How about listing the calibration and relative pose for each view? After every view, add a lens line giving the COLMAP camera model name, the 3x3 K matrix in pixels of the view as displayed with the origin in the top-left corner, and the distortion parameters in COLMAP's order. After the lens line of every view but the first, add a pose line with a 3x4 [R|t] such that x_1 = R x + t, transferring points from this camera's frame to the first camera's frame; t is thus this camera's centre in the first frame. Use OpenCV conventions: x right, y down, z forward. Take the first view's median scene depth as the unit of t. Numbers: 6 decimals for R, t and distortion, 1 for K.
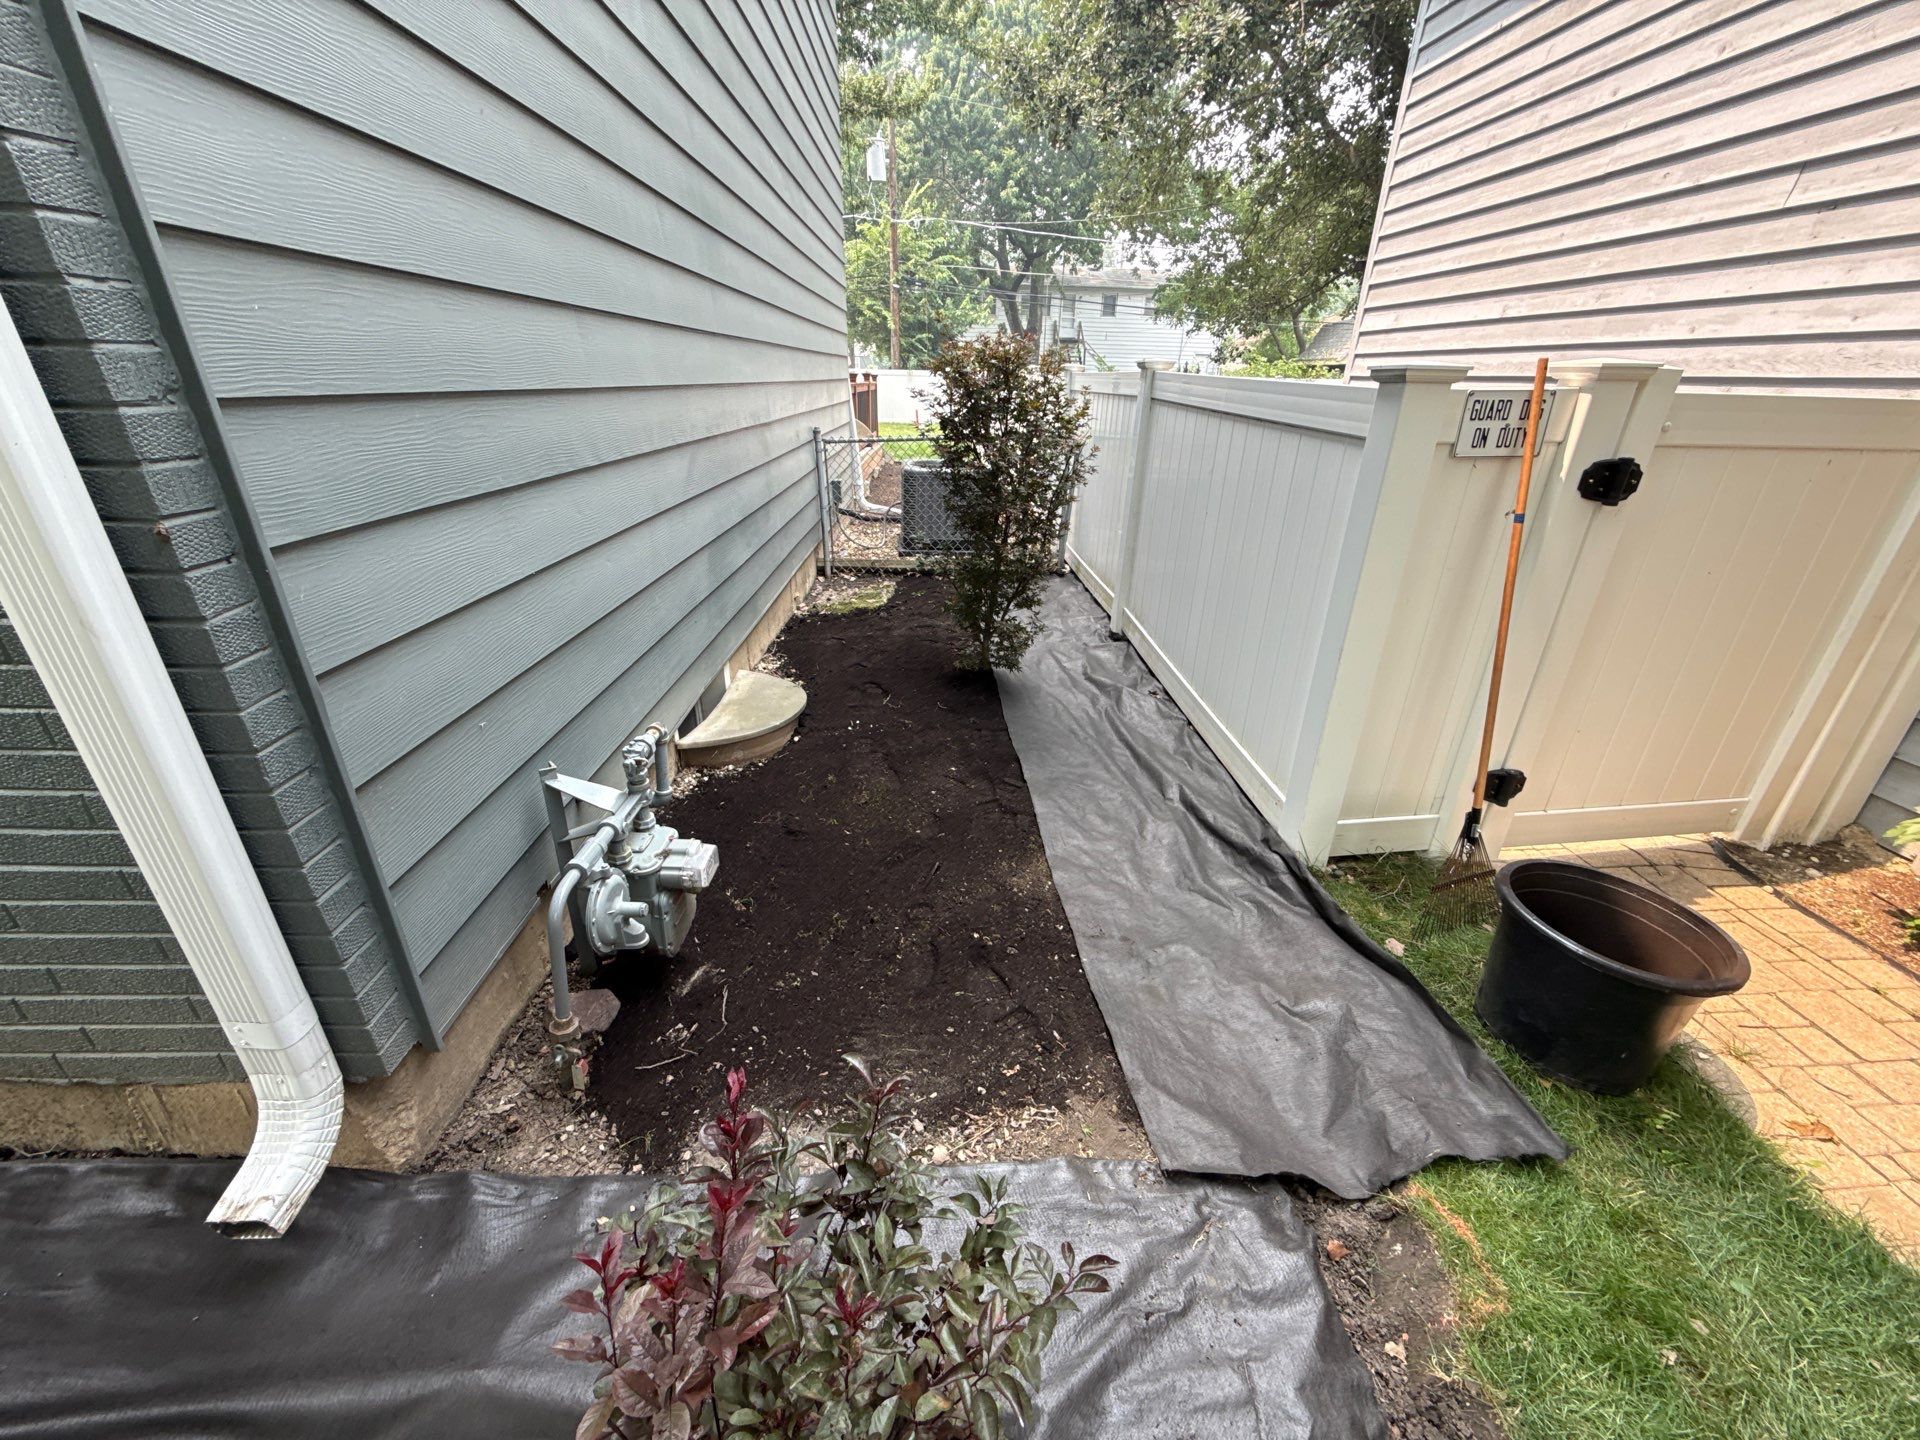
lens RADIAL K [[762.8, 0, 959.6], [0, 762.8, 718.1], [0, 0, 1]] dist [0.000474, -0.000386]
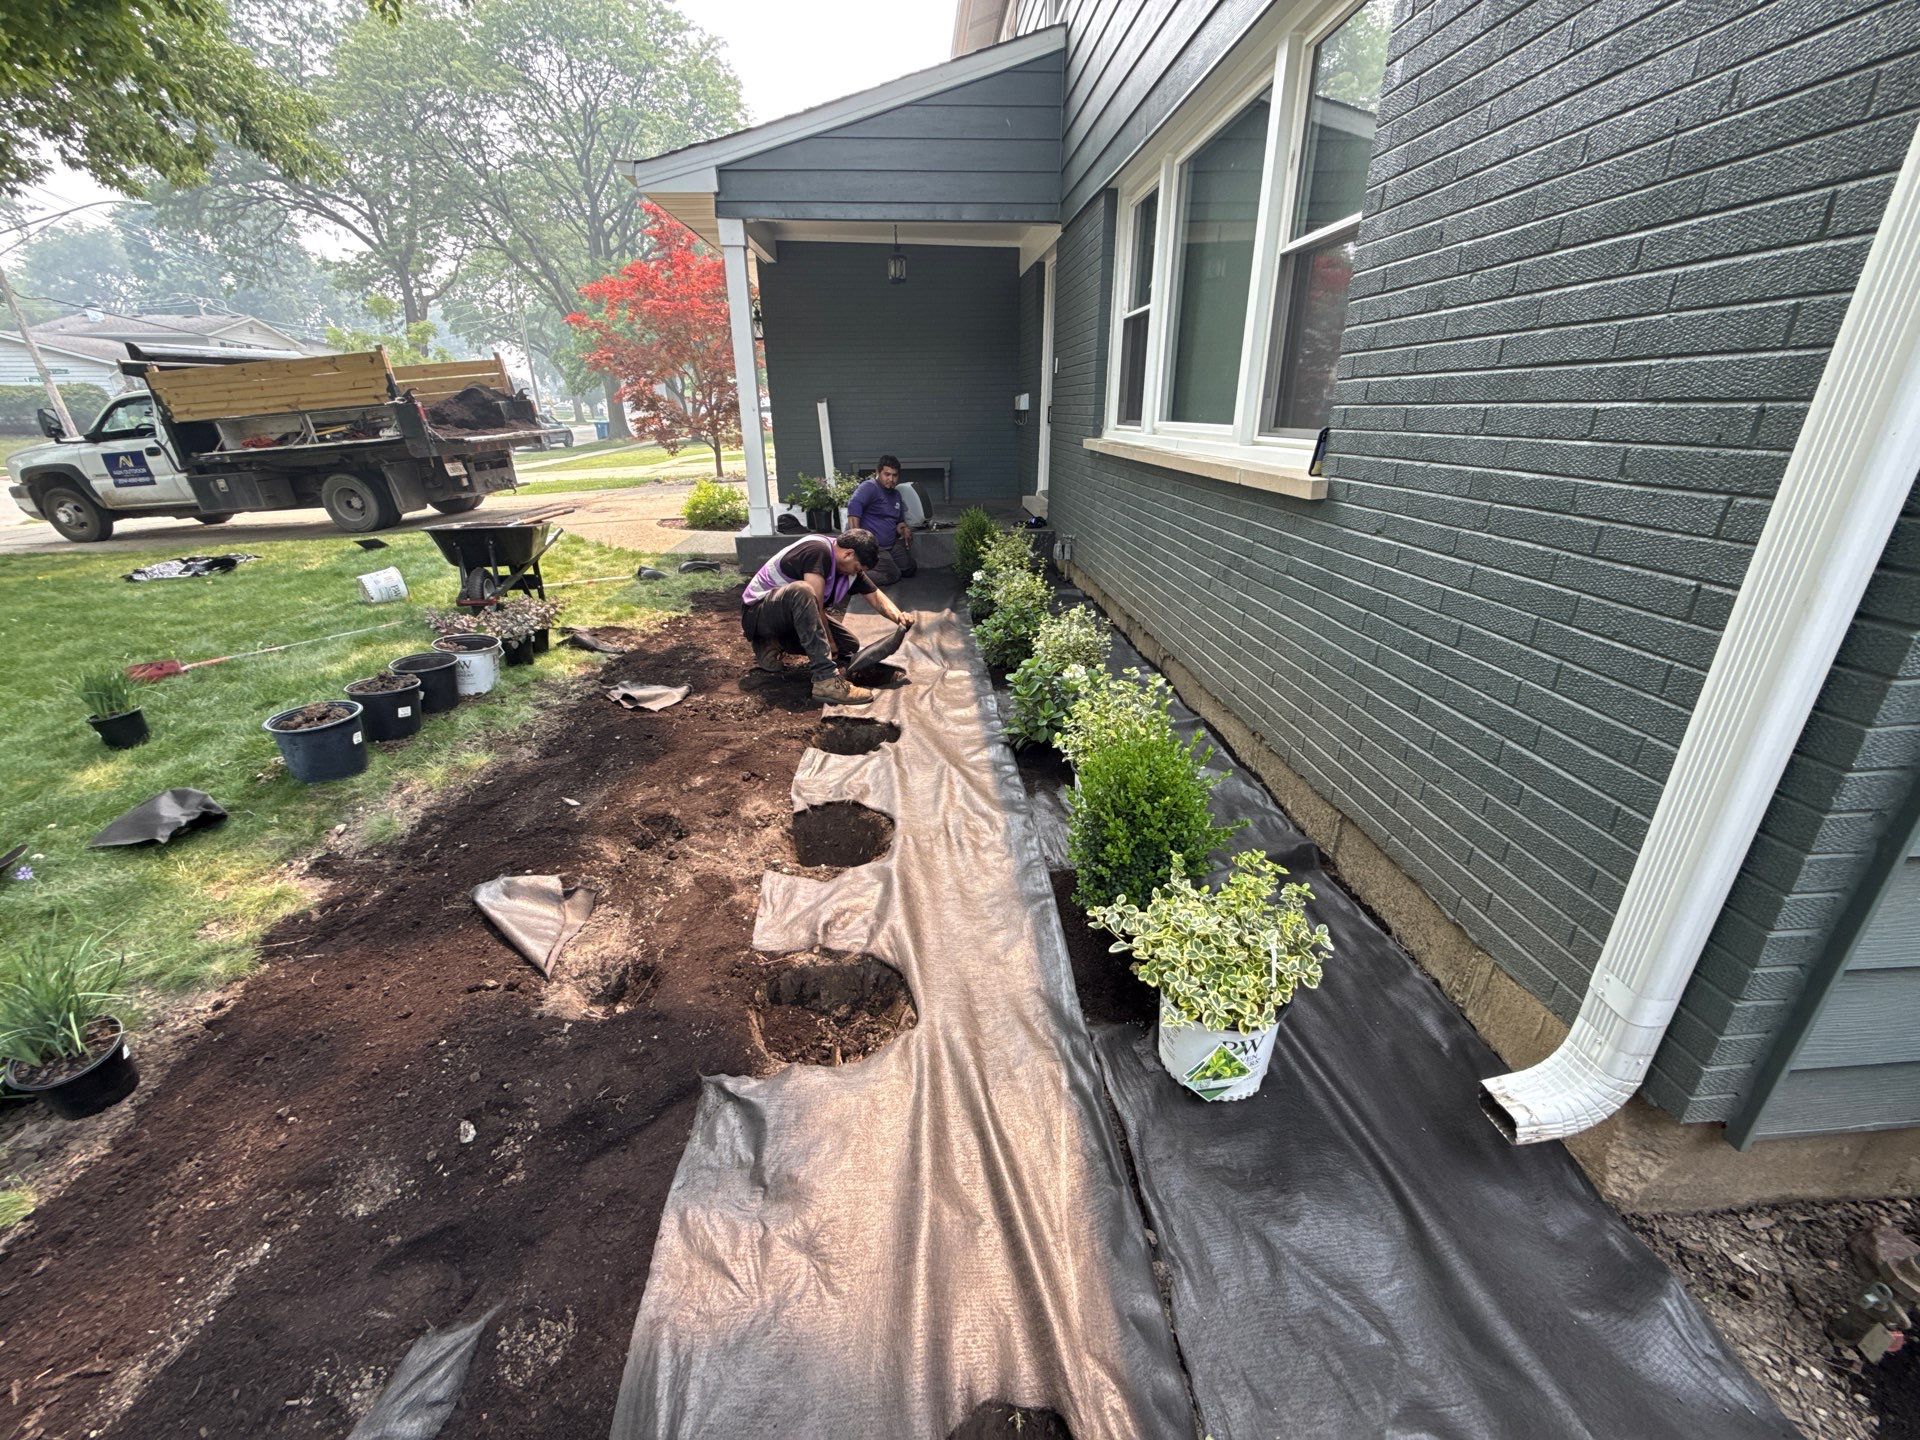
lens RADIAL K [[762.8, 0, 954.9], [0, 762.8, 716.5], [0, 0, 1]] dist [0.000474, -0.000386]
pose [[0.042698, 0.357695, -0.932862, -0.047979], [-0.403915, 0.860186, 0.311341, 0.055082], [0.913799, 0.363504, 0.181207, -0.077278]]
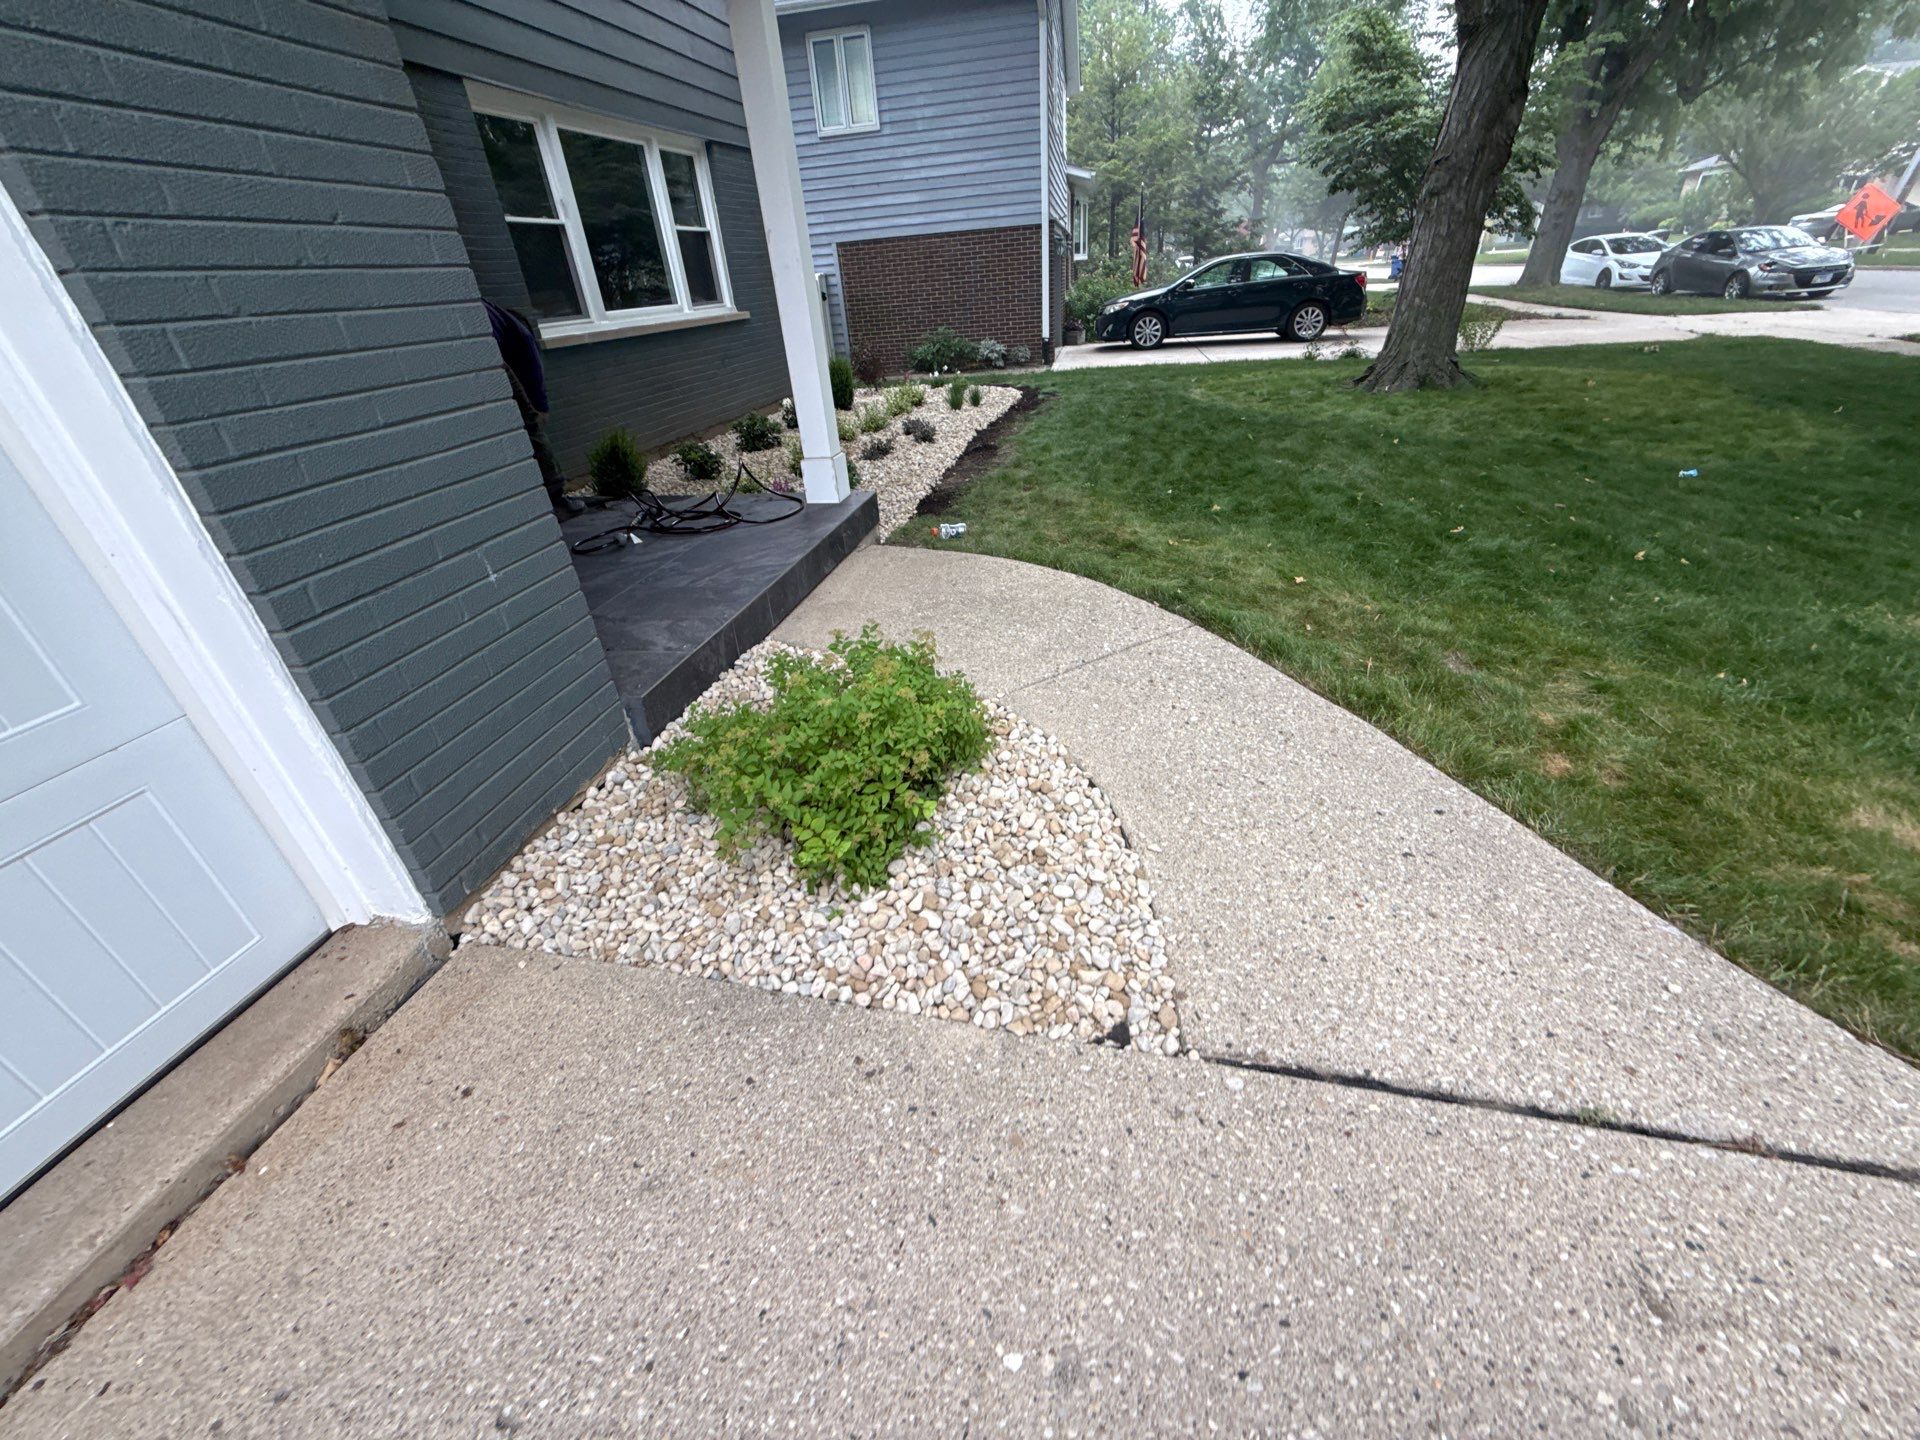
lens RADIAL K [[762.8, 0, 954.8], [0, 762.8, 713.2], [0, 0, 1]] dist [0.000474, -0.000386]
pose [[0.237030, -0.516725, 0.822686, -3.819977], [0.466628, 0.803295, 0.370102, 0.446382], [-0.852100, 0.296163, 0.431523, -1.109897]]
